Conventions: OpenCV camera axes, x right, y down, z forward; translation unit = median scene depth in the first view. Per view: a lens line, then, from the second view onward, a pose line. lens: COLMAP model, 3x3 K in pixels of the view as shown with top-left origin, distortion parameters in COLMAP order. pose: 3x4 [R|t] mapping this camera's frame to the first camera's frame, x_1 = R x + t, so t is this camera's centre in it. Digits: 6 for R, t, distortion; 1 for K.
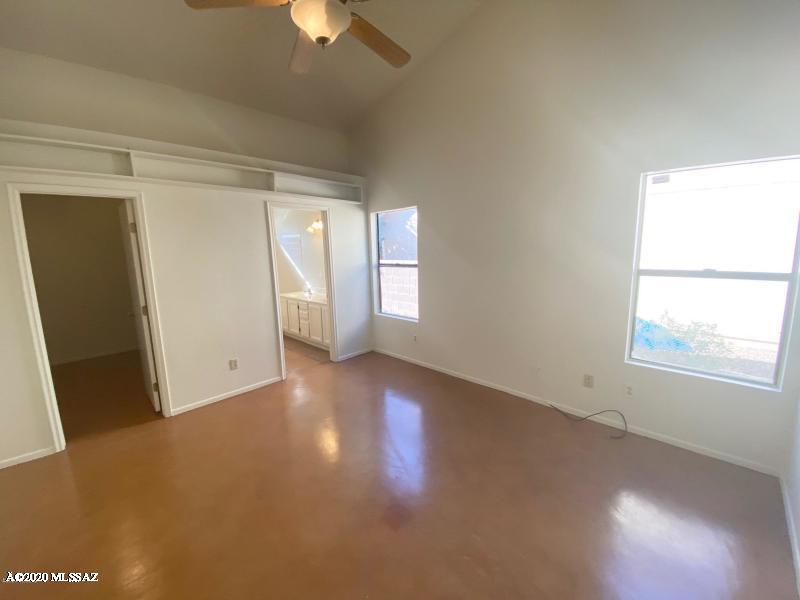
lens RADIAL K [[321.9, 0, 397.0], [0, 321.9, 297.1], [0, 0, 1]] dist [0.000316, -0.012816]
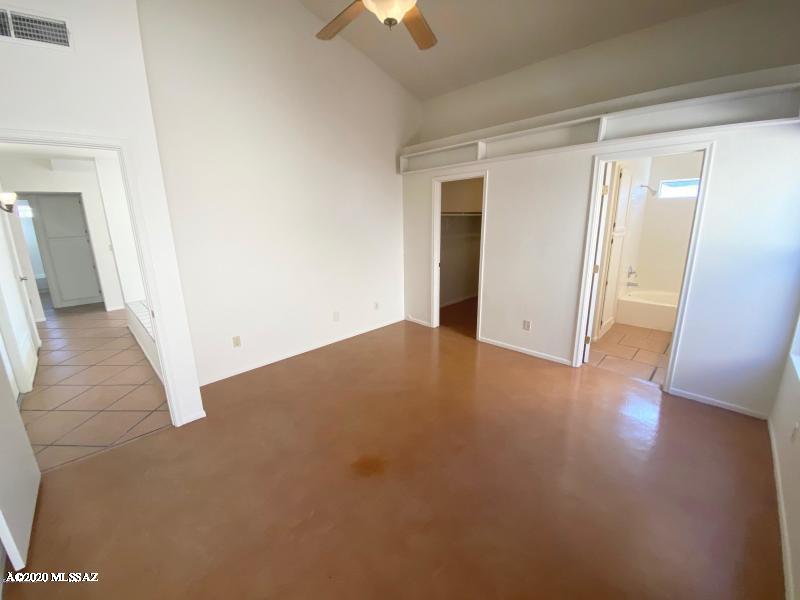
lens RADIAL K [[329.8, 0, 389.7], [0, 329.8, 299.9], [0, 0, 1]] dist [0.000662, -0.013323]
pose [[-0.046075, 0.260720, -0.964314, 0.558326], [-0.130558, 0.955488, 0.264571, -0.102106], [0.990369, 0.138089, -0.009985, 0.564147]]
